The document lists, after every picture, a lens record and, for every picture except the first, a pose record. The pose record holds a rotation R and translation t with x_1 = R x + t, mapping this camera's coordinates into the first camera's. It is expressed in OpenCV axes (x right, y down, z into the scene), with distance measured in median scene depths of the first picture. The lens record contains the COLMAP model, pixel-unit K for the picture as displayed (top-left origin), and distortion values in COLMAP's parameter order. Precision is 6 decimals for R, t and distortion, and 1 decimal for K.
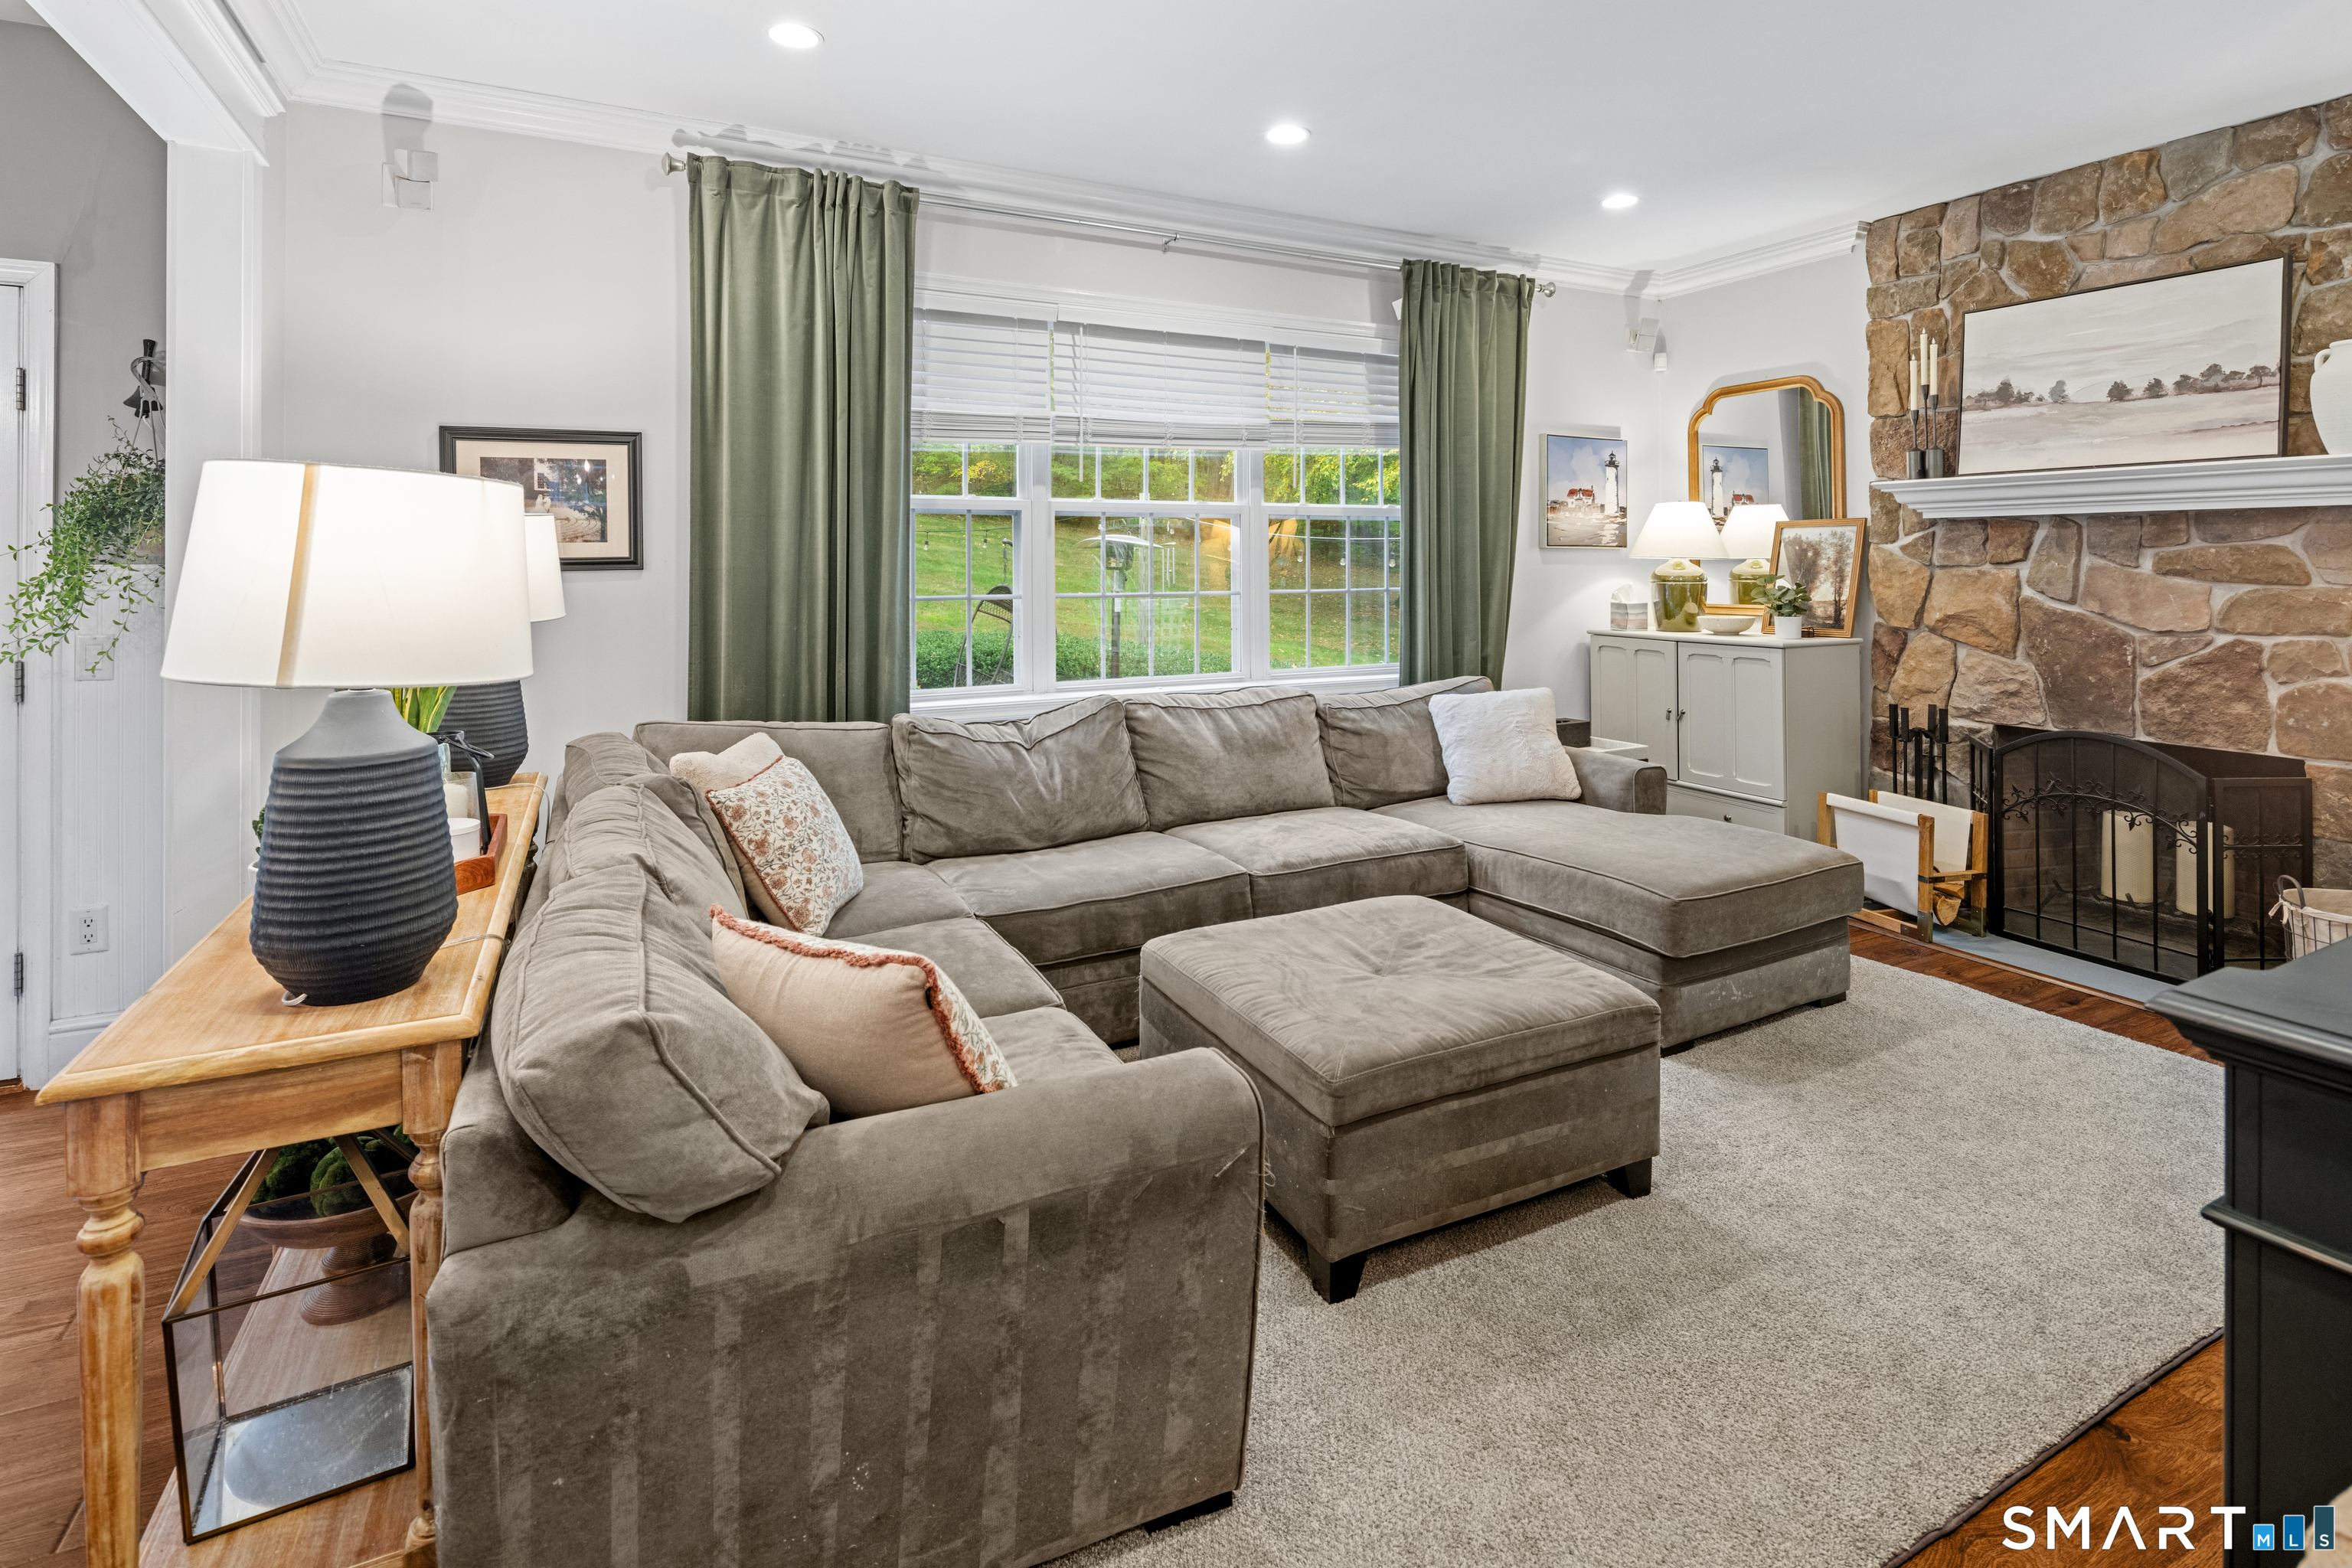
lens RADIAL K [[1144.8, 0, 1174.3], [0, 1144.8, 554.4], [0, 0, 1]] dist [0.001301, -0.002174]
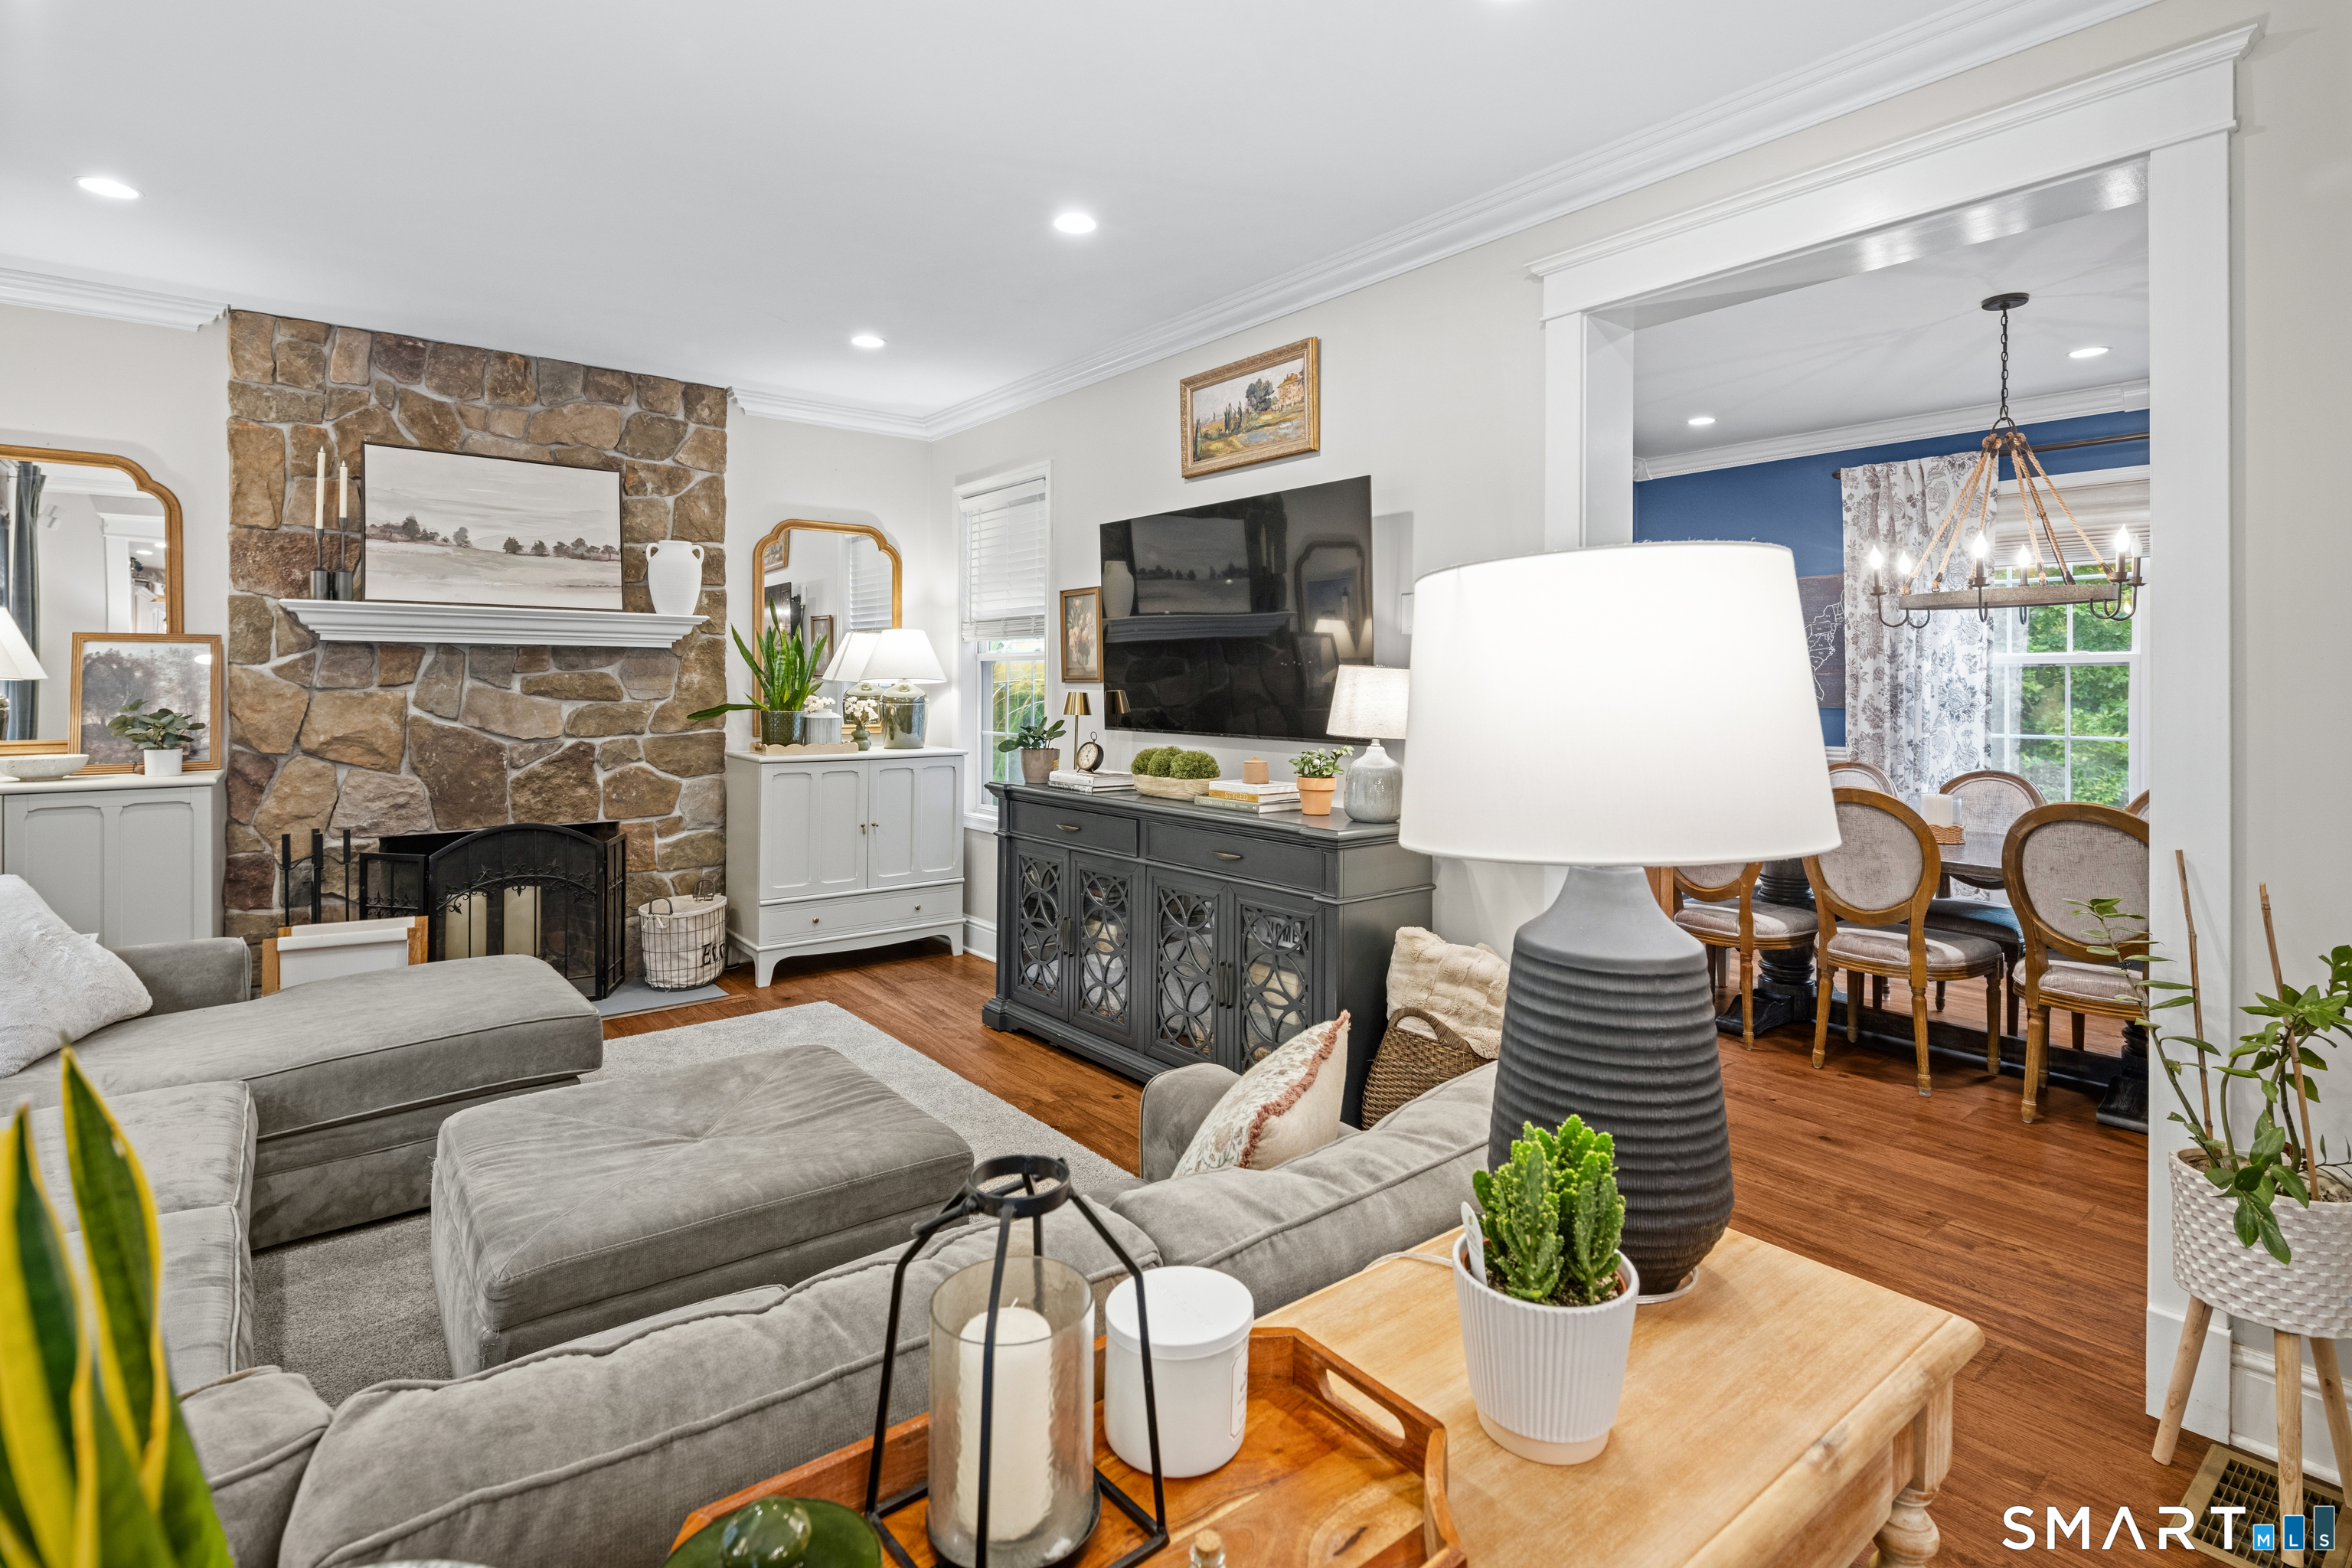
lens RADIAL K [[1162.7, 0, 1180.6], [0, 1162.7, 686.6], [0, 0, 1]] dist [0.002027, -0.000117]
pose [[-0.207917, -0.001201, 0.978146, -0.497771], [-0.007913, 0.999969, -0.000454, 0.003412], [-0.978115, -0.007835, -0.207920, 0.506039]]
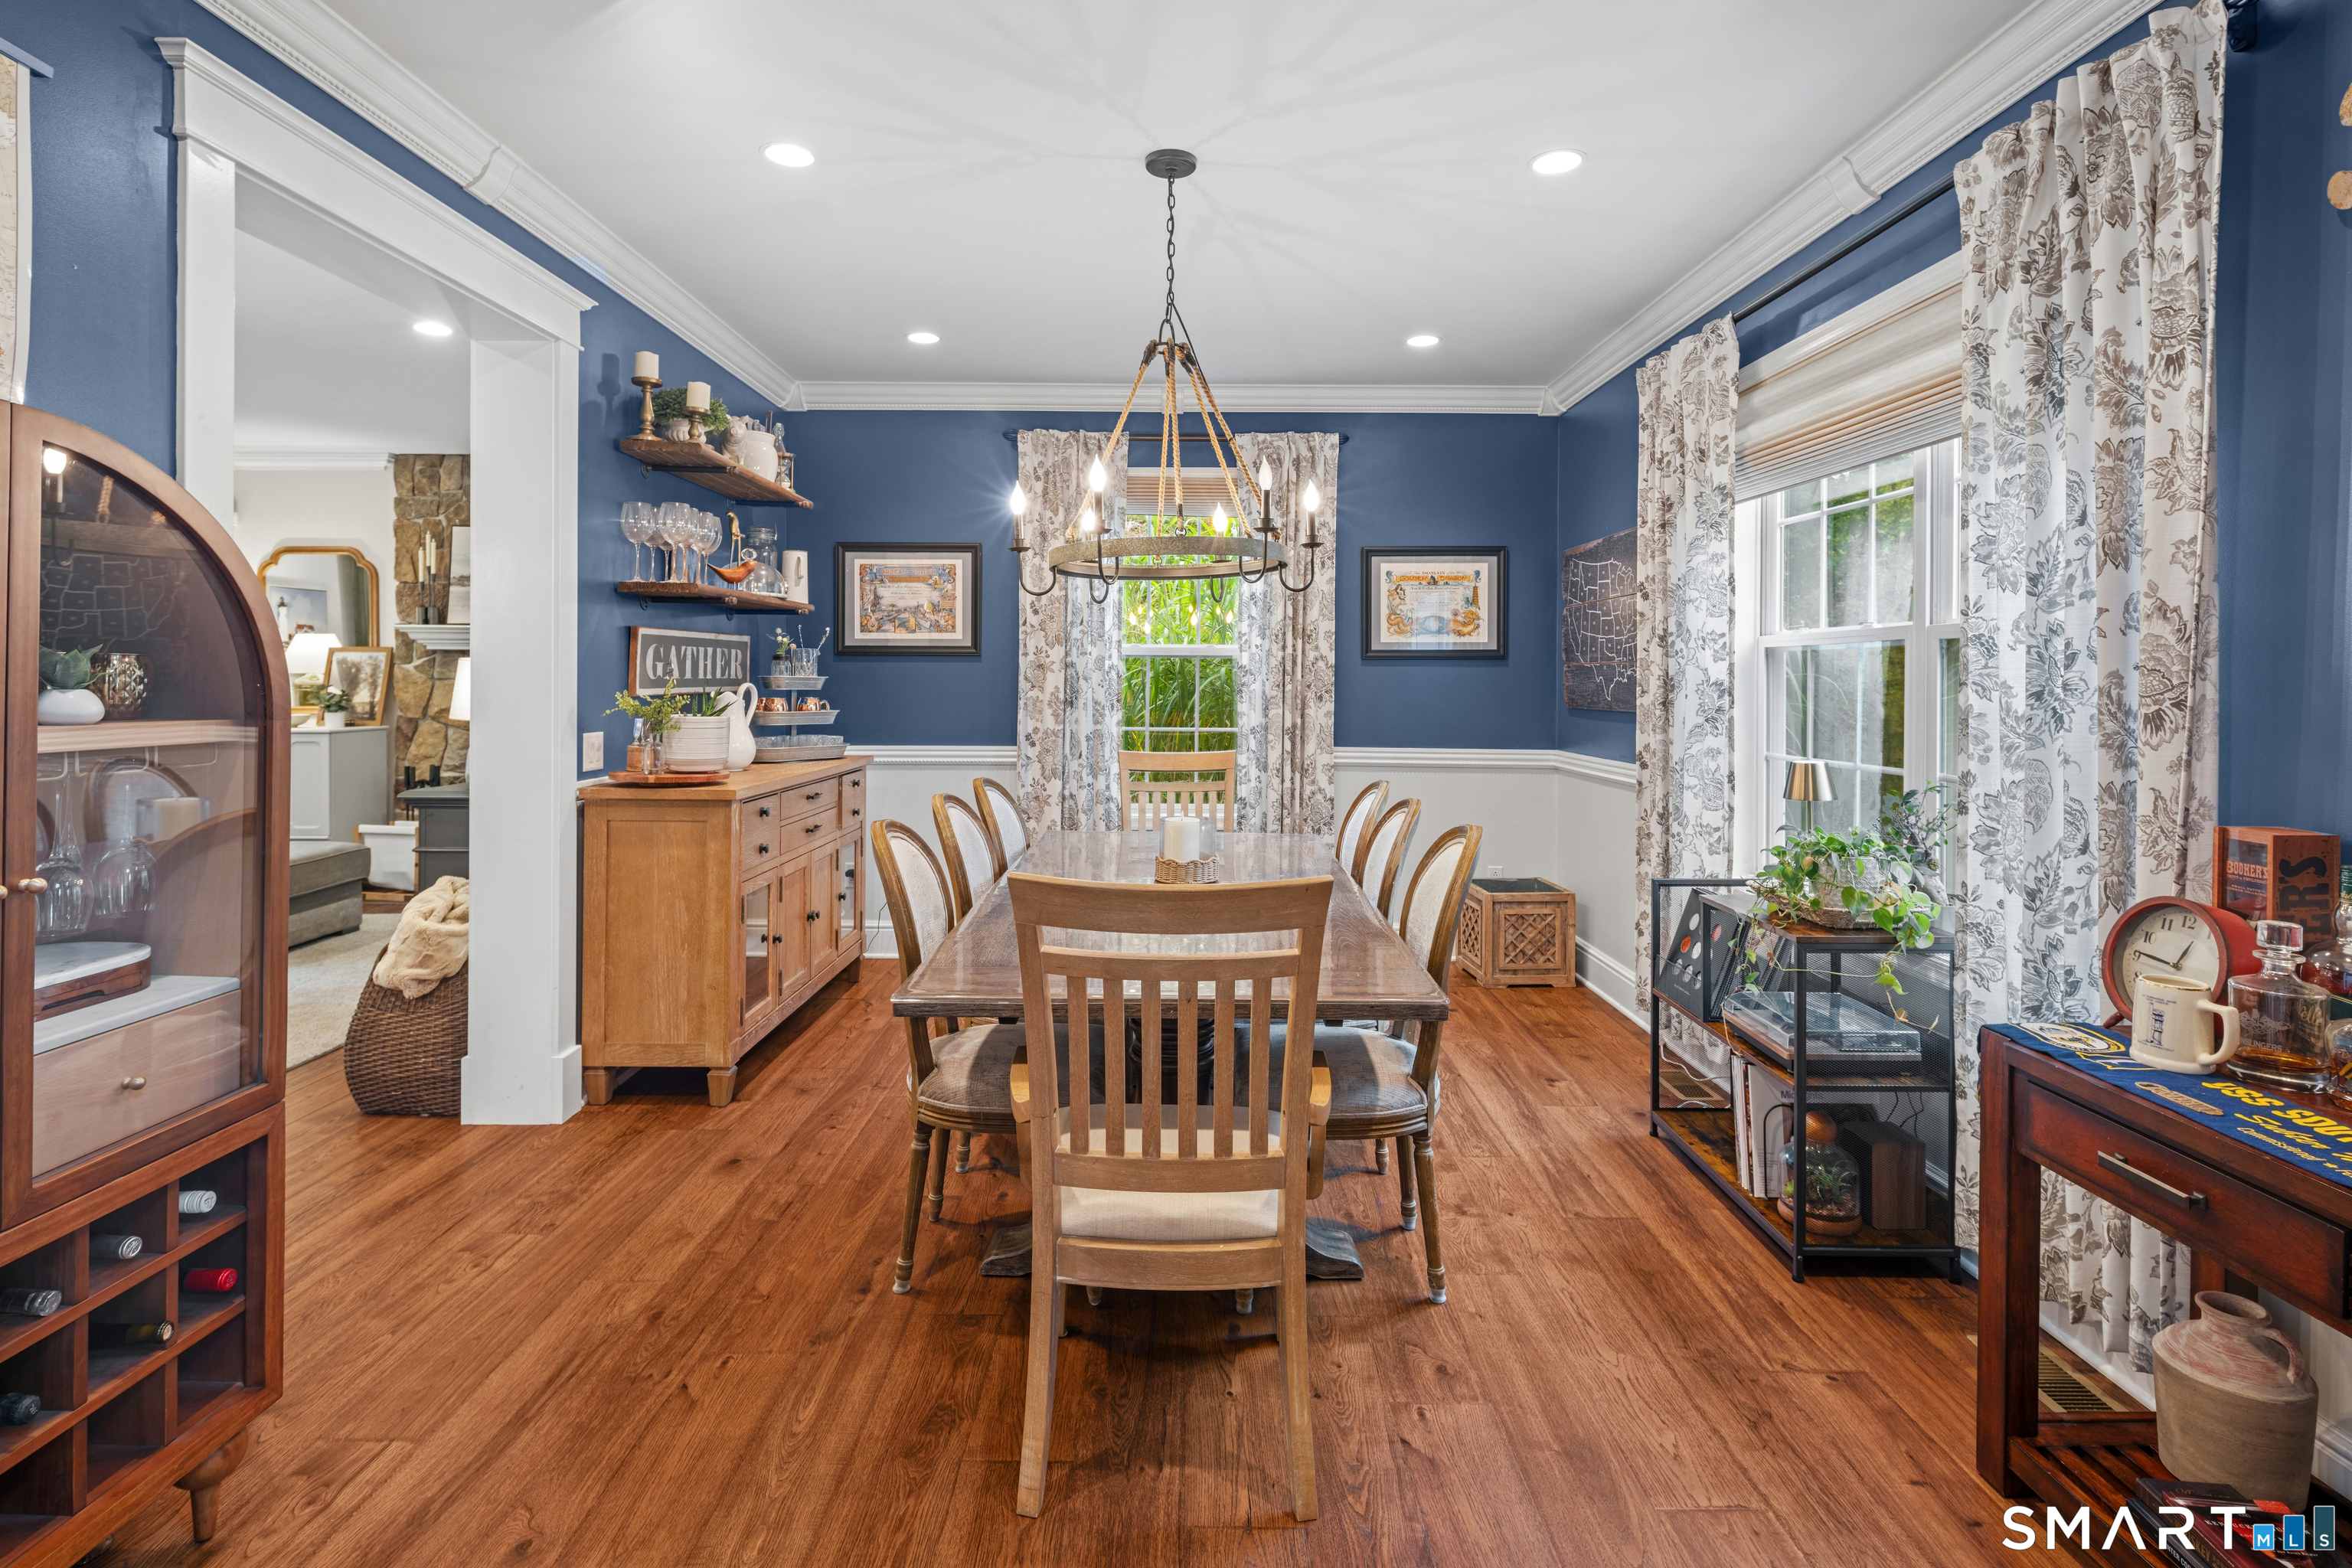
lens RADIAL K [[1141.3, 0, 1178.8], [0, 1141.3, 682.0], [0, 0, 1]] dist [0.004525, -0.006093]
pose [[0.454718, 0.002224, 0.890633, -0.307572], [-0.011156, 0.999933, 0.003199, -0.002155], [-0.890566, -0.011391, 0.454712, -0.700344]]
